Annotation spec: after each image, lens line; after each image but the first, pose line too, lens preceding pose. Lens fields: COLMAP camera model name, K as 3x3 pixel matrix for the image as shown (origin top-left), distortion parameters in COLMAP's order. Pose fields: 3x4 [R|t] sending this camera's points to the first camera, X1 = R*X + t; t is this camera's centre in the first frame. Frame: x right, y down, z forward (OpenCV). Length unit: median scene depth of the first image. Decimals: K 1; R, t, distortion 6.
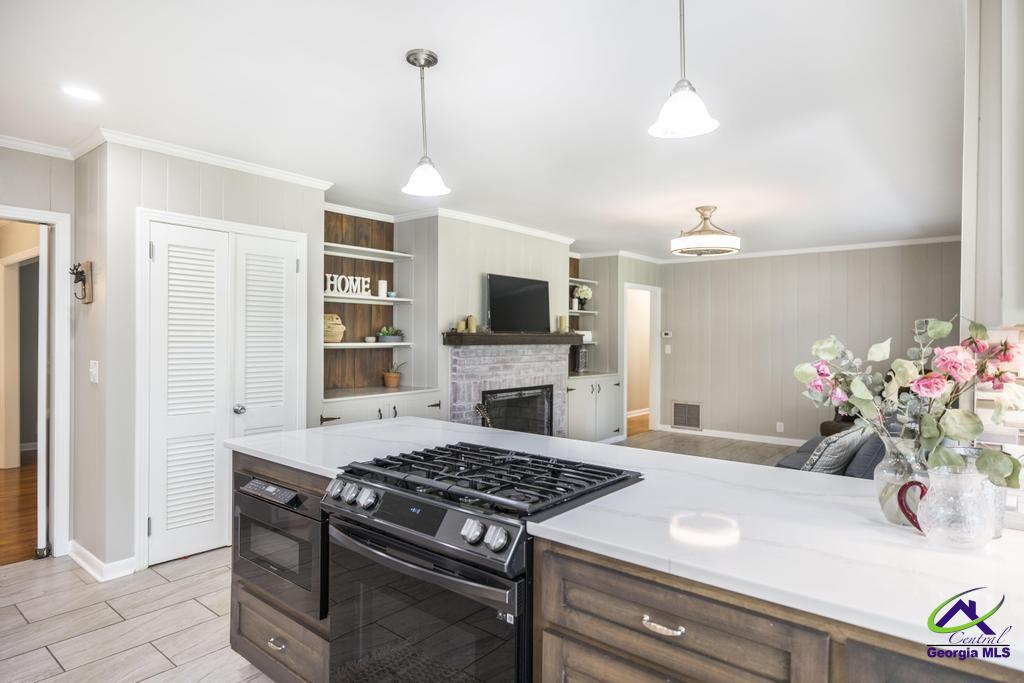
lens RADIAL K [[565.0, 0, 516.9], [0, 565.0, 338.8], [0, 0, 1]] dist [-0.019268, 0.000421]
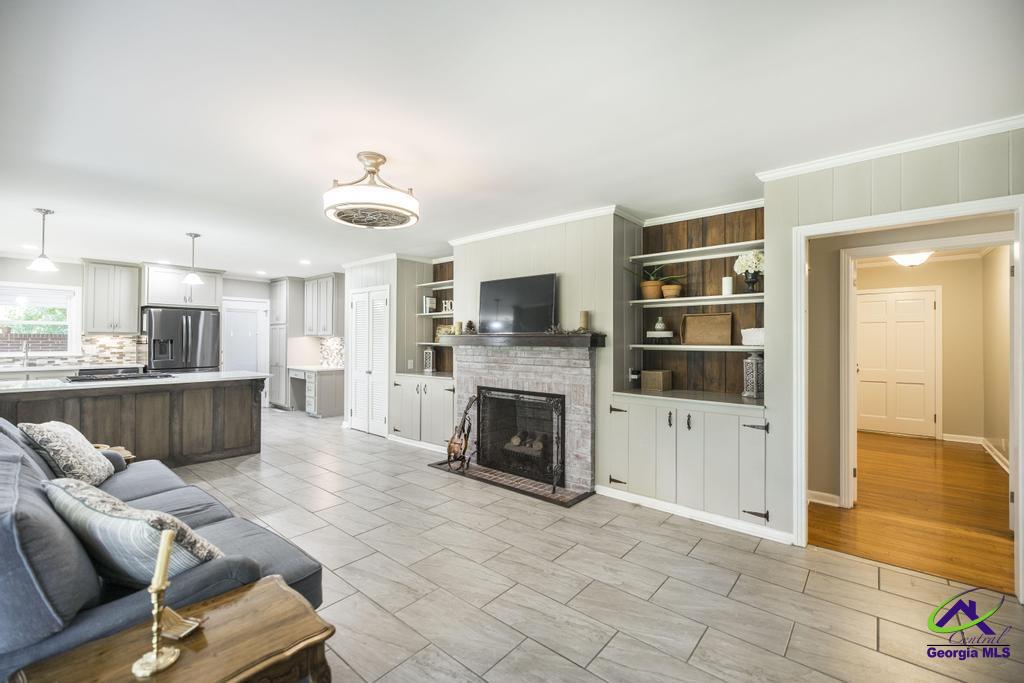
lens RADIAL K [[431.2, 0, 532.5], [0, 431.2, 343.0], [0, 0, 1]] dist [-0.001208, 0.000300]
pose [[0.020325, -0.004220, -0.999785, 0.741348], [-0.012213, 0.999915, -0.004469, 0.007945], [0.999719, 0.012301, 0.020272, 0.996098]]
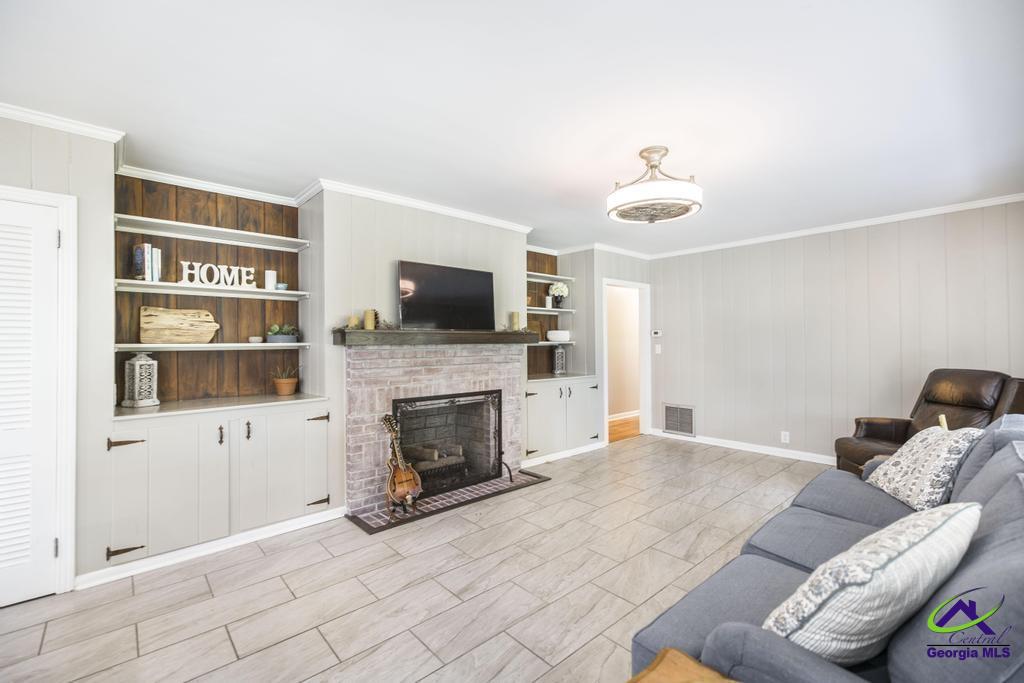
lens RADIAL K [[431.2, 0, 518.6], [0, 431.2, 341.0], [0, 0, 1]] dist [-0.001208, 0.000300]
pose [[0.989519, -0.011240, -0.143963, 0.199705], [0.010483, 0.999927, -0.006015, 0.009973], [0.144020, 0.004442, 0.989565, 0.355050]]
